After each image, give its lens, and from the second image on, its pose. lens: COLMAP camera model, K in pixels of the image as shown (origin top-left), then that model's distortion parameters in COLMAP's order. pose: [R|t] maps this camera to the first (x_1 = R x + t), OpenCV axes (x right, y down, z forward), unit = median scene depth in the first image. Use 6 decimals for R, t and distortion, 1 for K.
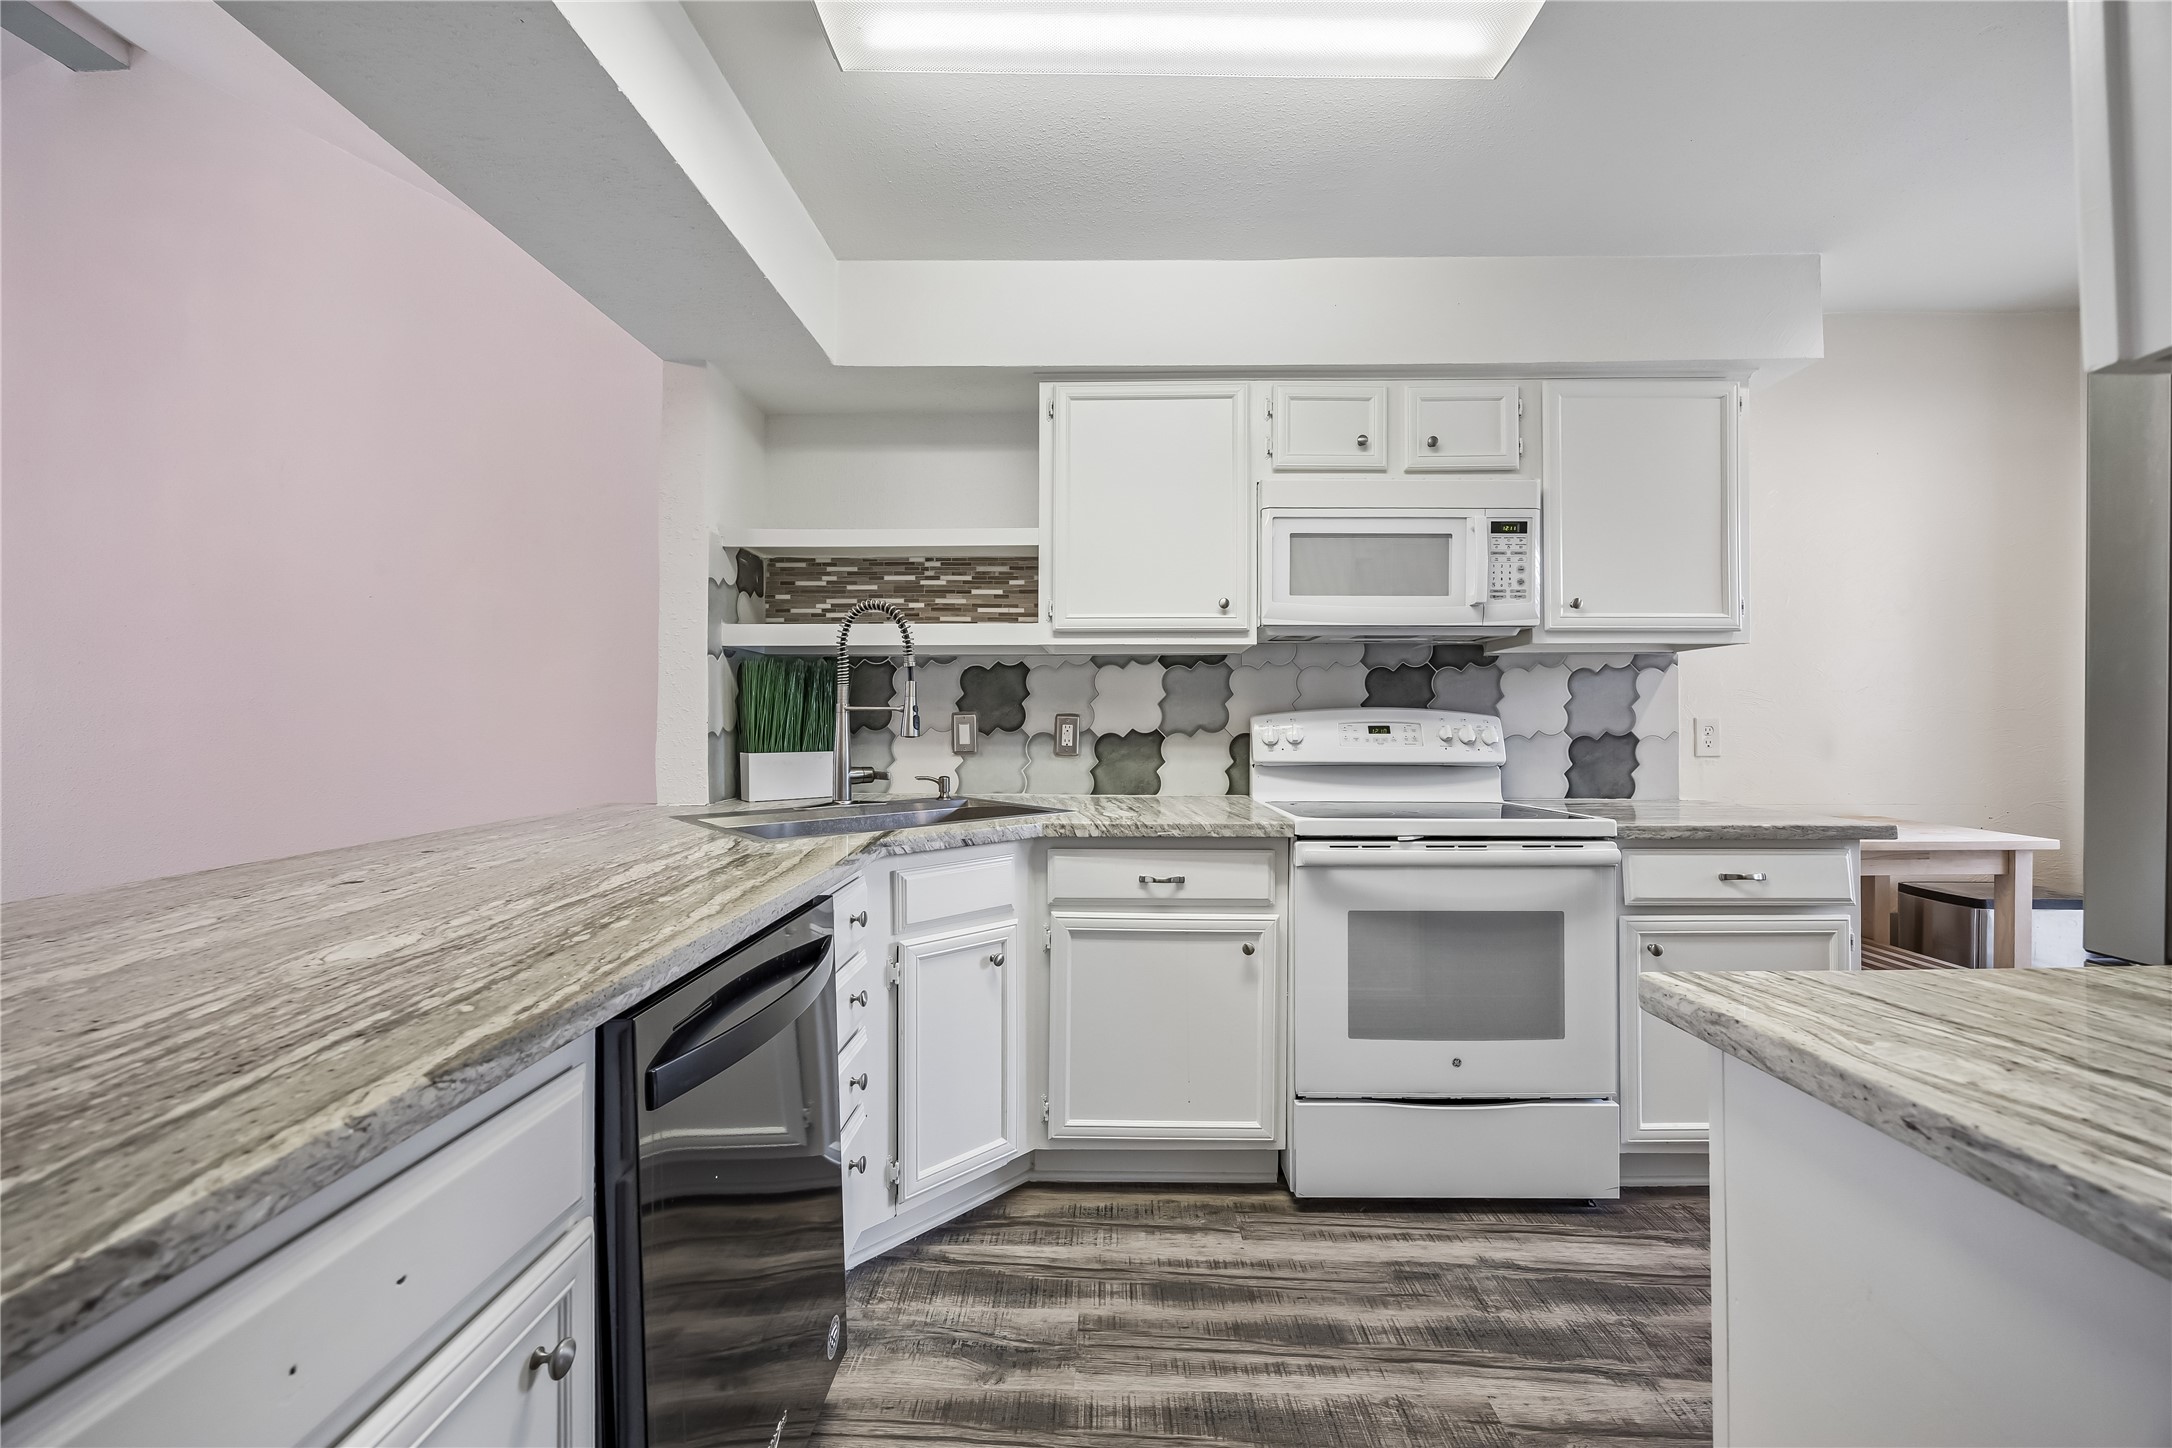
lens RADIAL K [[847.5, 0, 1086.9], [0, 847.5, 714.9], [0, 0, 1]] dist [-0.004361, 0.000222]
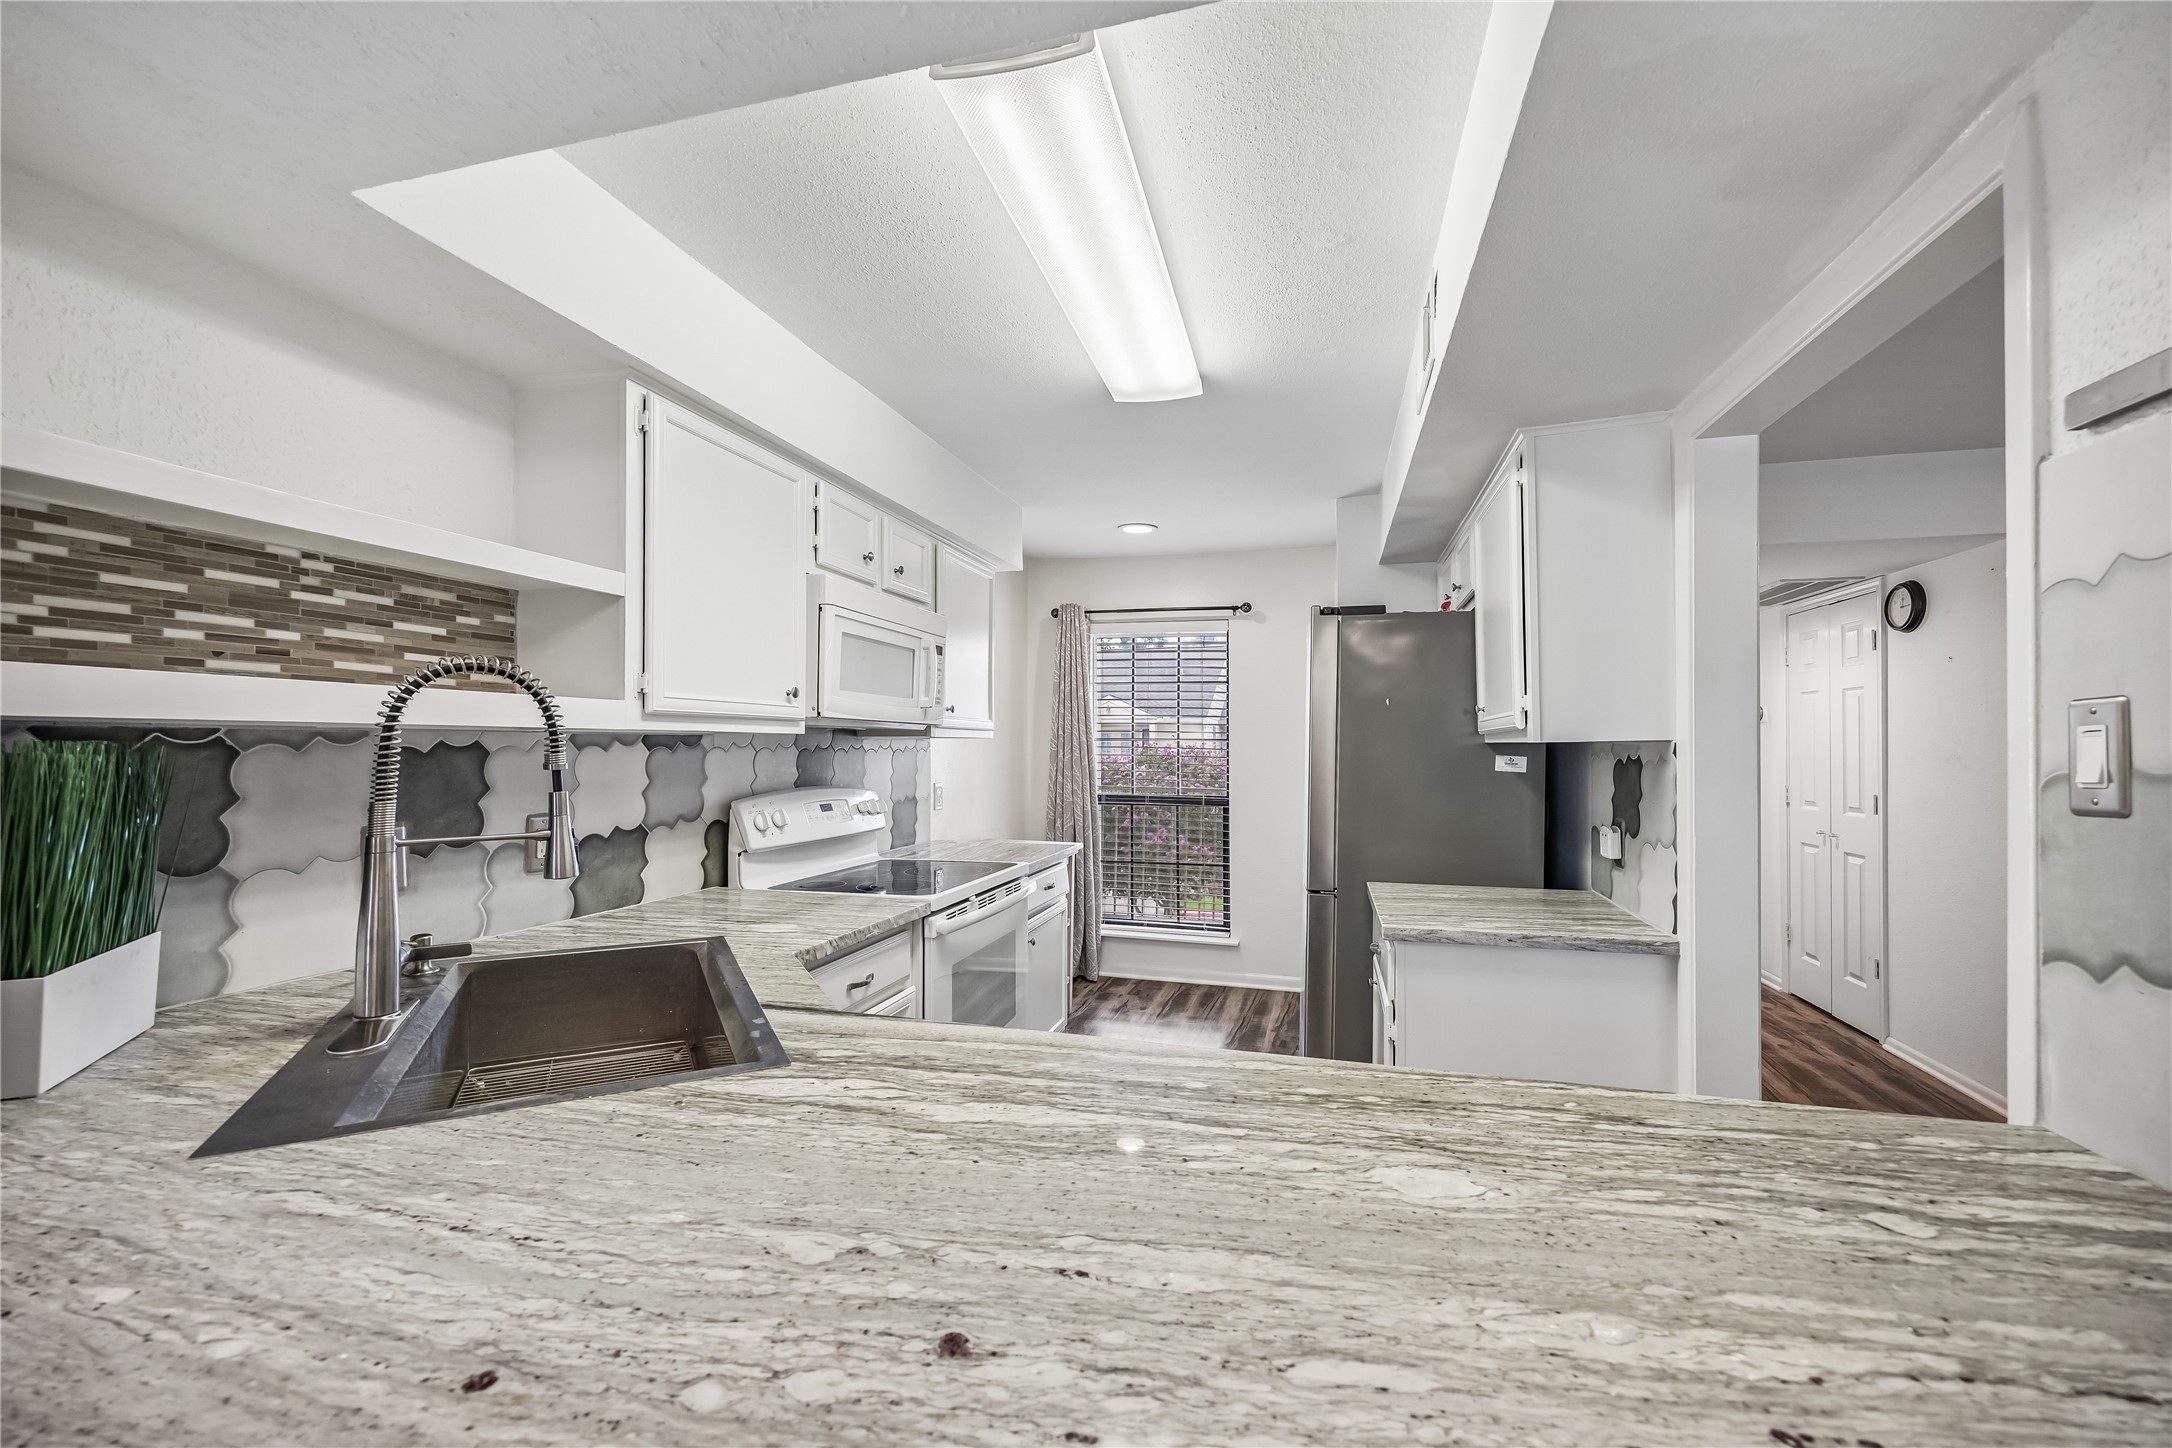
lens RADIAL K [[847.5, 0, 1086.5], [0, 847.5, 737.1], [0, 0, 1]] dist [-0.004361, 0.000222]
pose [[0.260722, 0.008892, 0.965373, -0.601652], [-0.011815, 0.999912, -0.006019, -0.067923], [-0.965342, -0.009837, 0.260804, 0.364872]]
